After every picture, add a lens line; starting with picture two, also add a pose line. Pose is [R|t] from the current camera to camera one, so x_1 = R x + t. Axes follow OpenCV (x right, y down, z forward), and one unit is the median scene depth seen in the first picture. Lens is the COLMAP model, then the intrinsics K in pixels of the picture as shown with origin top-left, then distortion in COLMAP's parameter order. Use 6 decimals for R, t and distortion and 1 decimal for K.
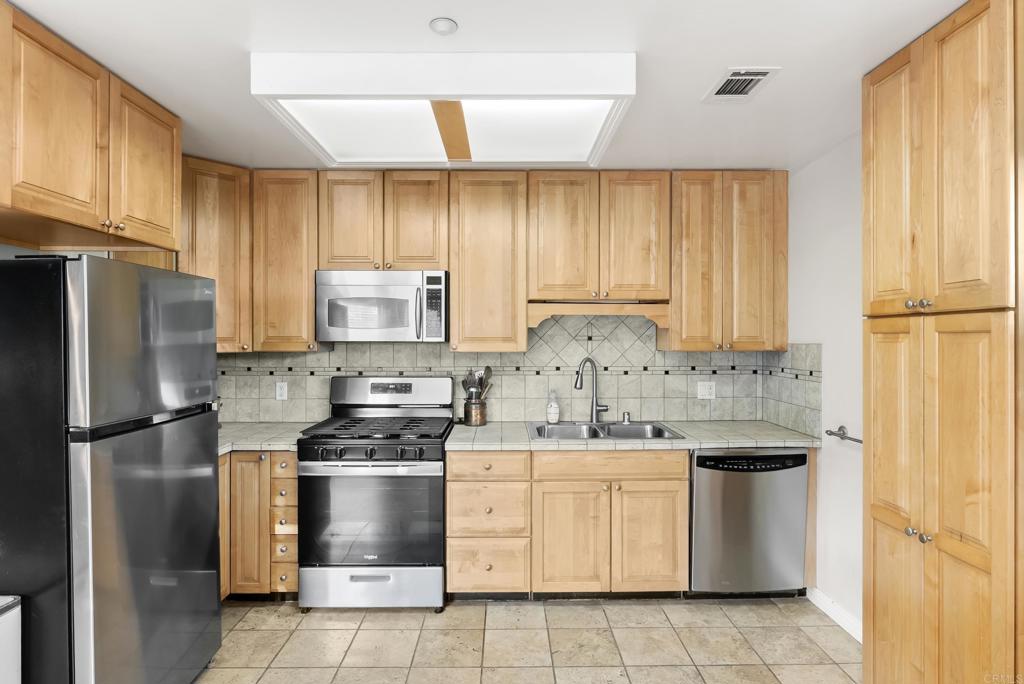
lens RADIAL K [[552.8, 0, 512.0], [0, 552.8, 342.0], [0, 0, 1]] dist [0.001270, 0.000390]
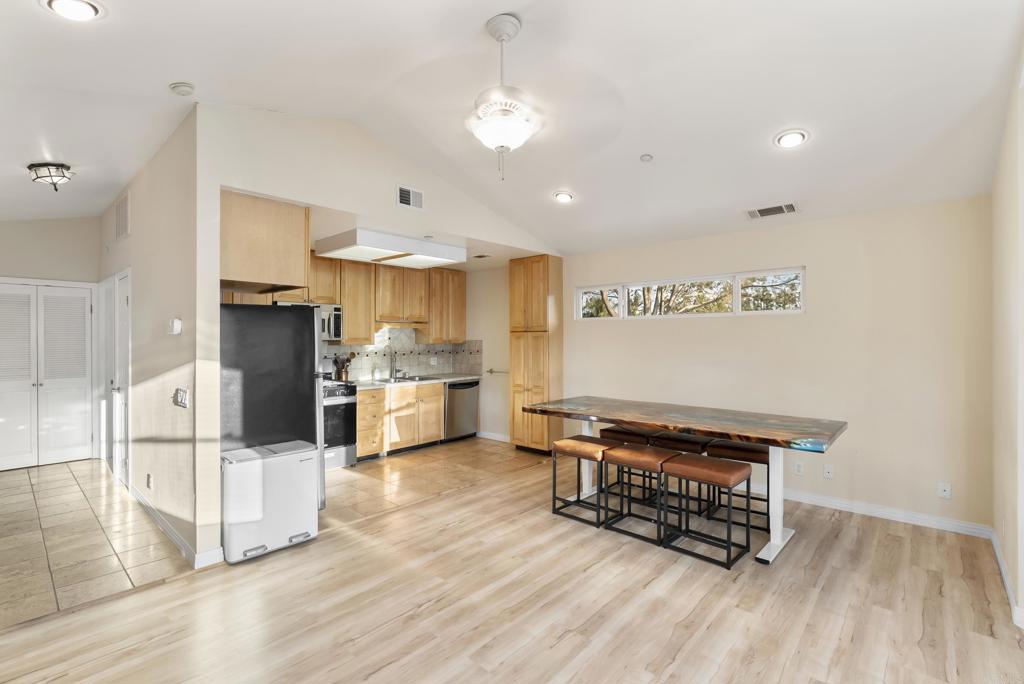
lens RADIAL K [[464.4, 0, 512.0], [0, 464.4, 342.0], [0, 0, 1]] dist [0.000142, 0.000007]
pose [[0.678641, -0.005924, 0.734446, -1.014592], [0.006840, 0.999975, 0.001745, 0.008636], [-0.734438, 0.003839, 0.678664, -0.656198]]
